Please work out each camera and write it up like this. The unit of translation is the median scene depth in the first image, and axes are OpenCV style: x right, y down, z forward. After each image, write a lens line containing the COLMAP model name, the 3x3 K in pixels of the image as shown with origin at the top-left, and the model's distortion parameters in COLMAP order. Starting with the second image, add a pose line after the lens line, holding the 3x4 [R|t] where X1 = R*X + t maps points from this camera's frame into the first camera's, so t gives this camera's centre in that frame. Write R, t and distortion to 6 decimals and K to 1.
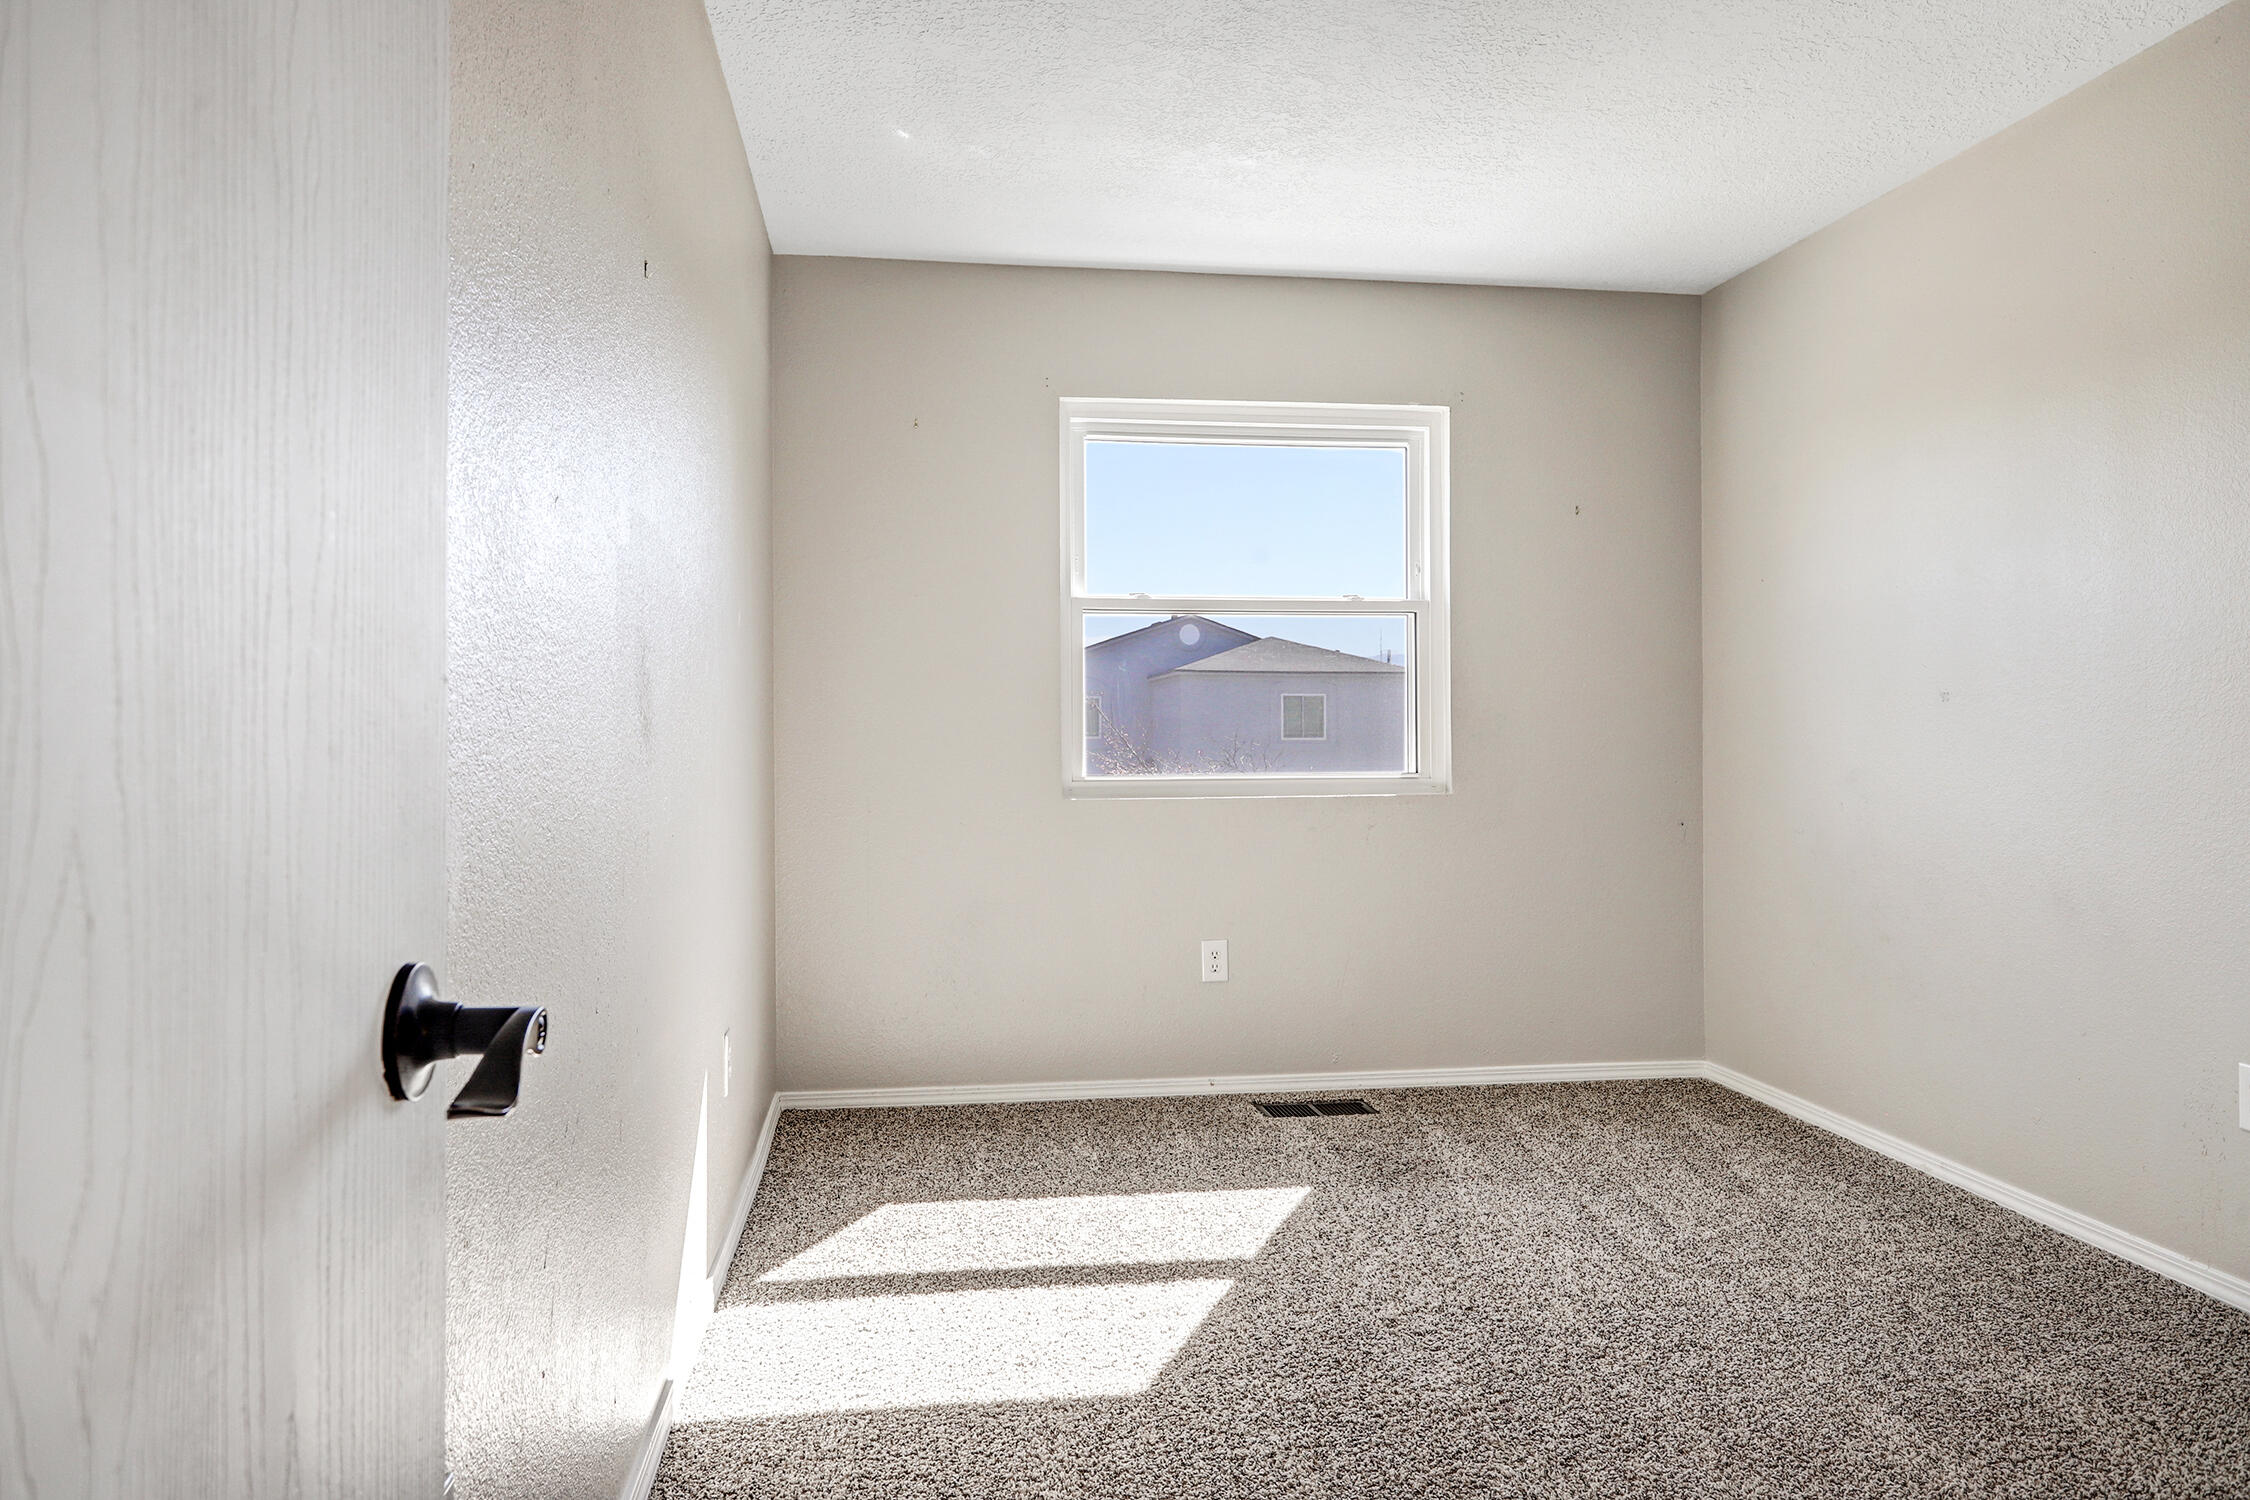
lens RADIAL K [[1463.9, 0, 1126.8], [0, 1463.9, 729.4], [0, 0, 1]] dist [0.008920, 0.000532]
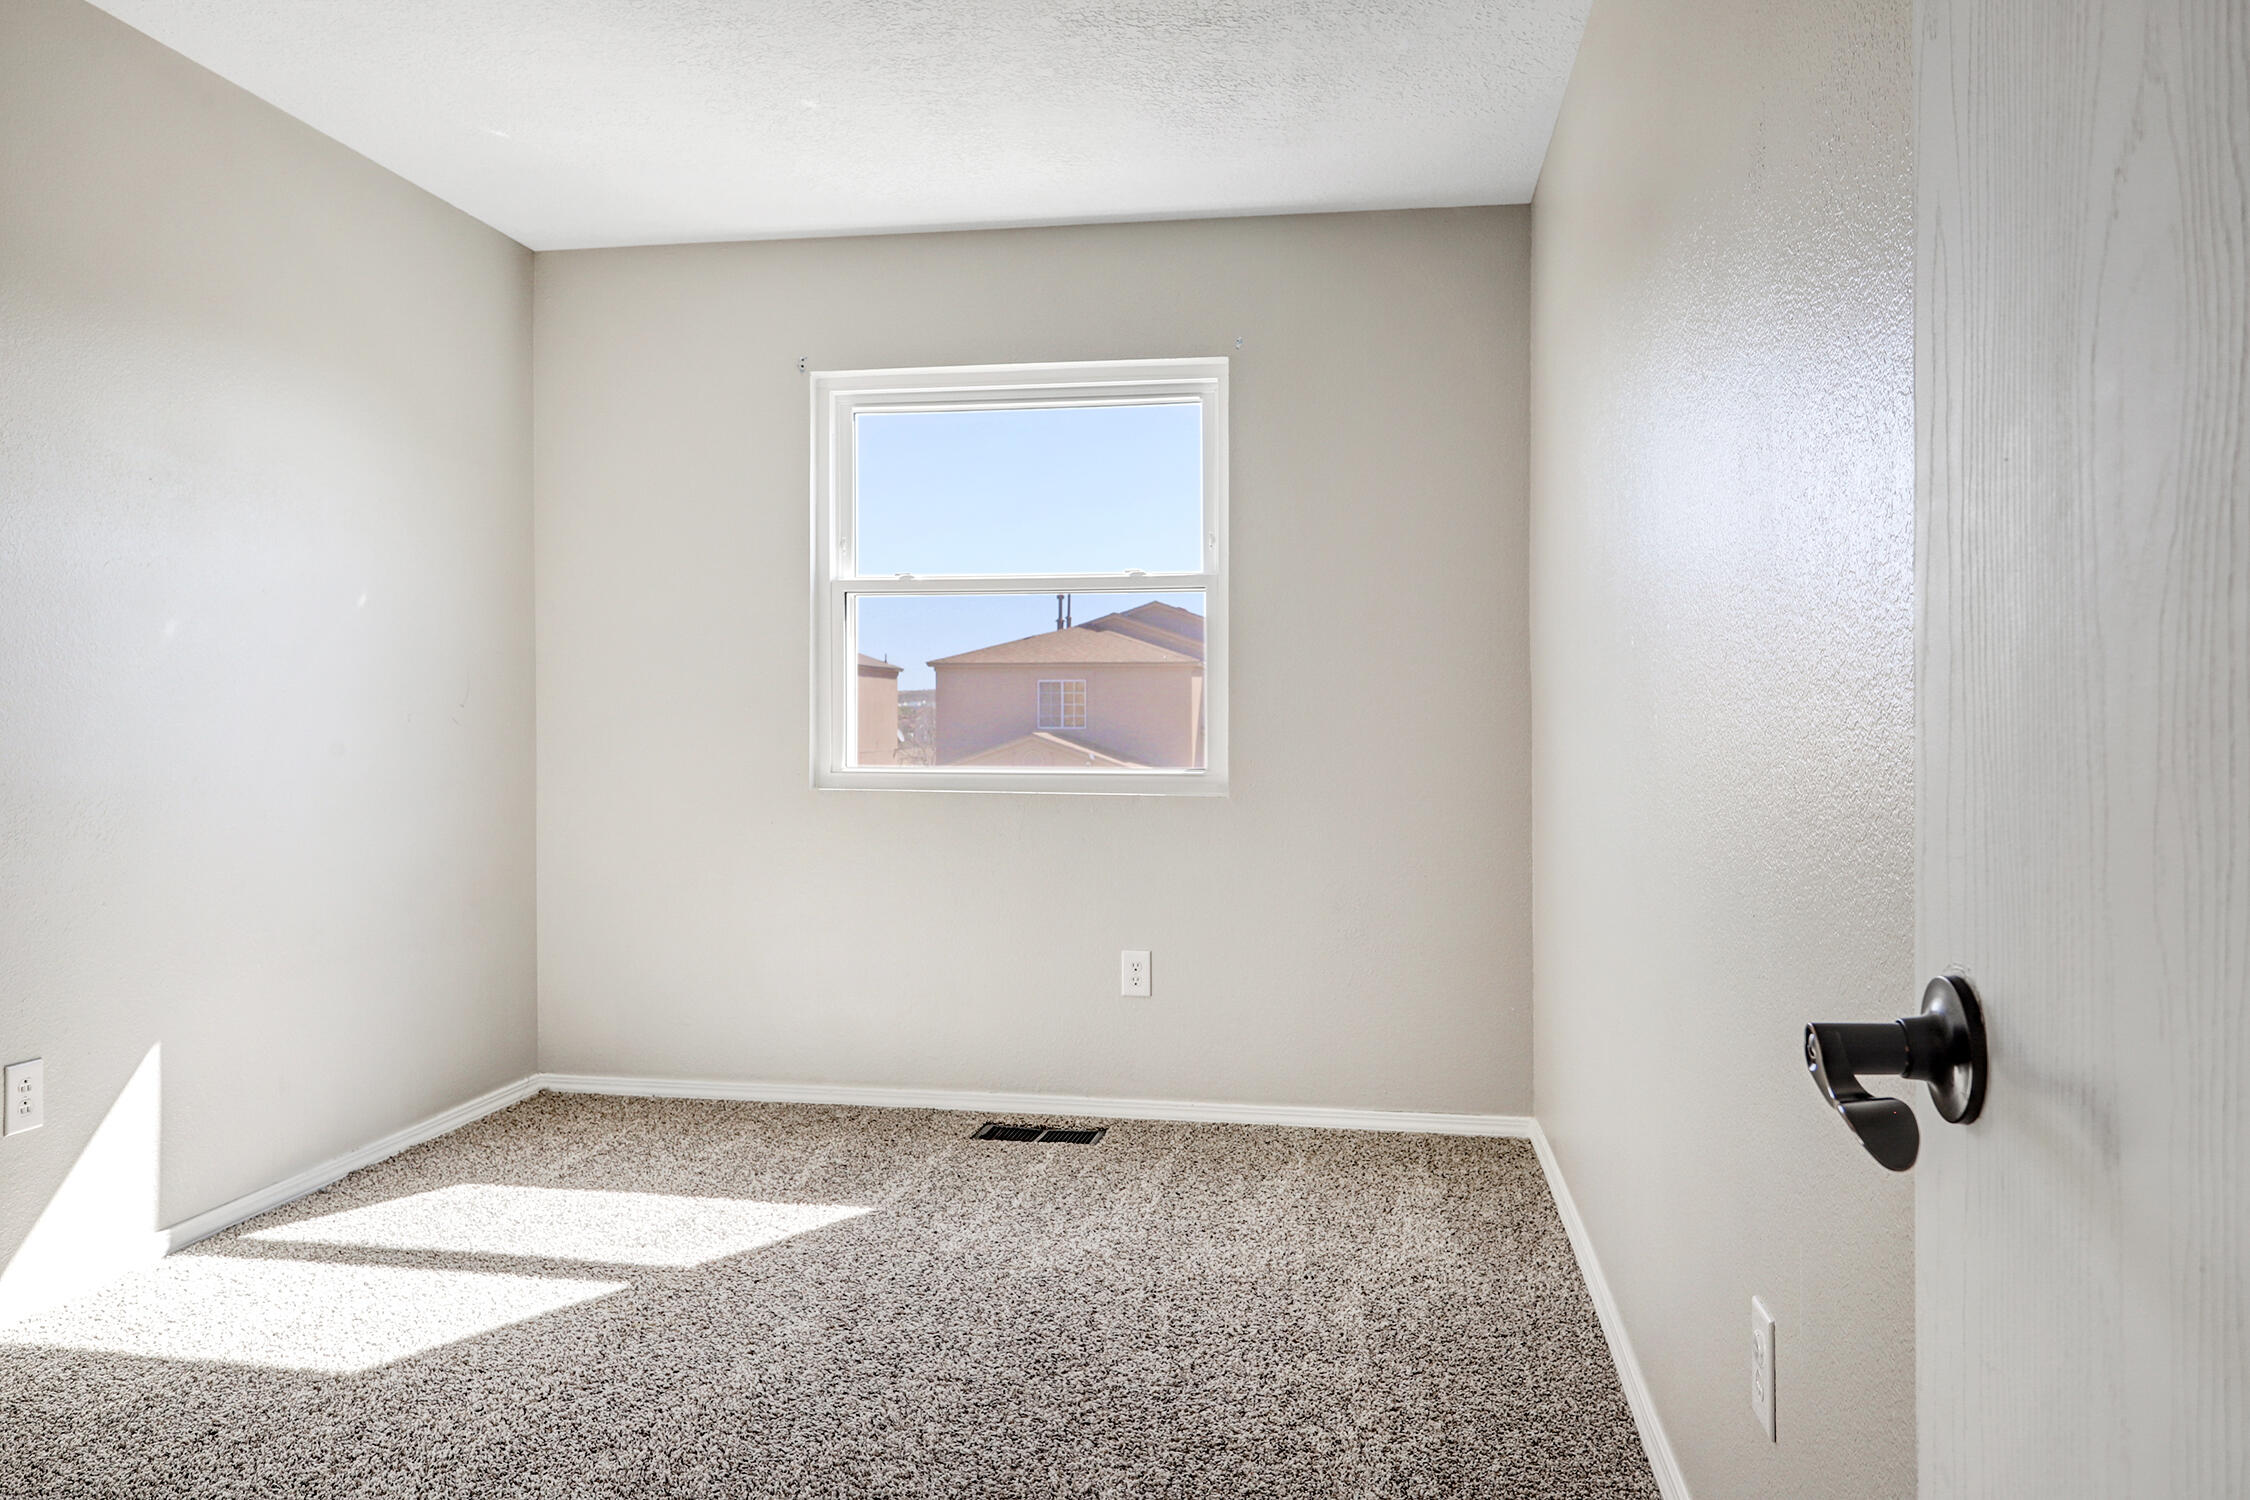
lens RADIAL K [[1604.1, 0, 1121.5], [0, 1604.1, 751.7], [0, 0, 1]] dist [0.010150, 0.005352]
pose [[0.949940, 0.010414, -0.312260, 0.479069], [-0.004036, 0.999770, 0.021065, -0.001415], [0.312407, -0.018751, 0.949763, 0.065135]]
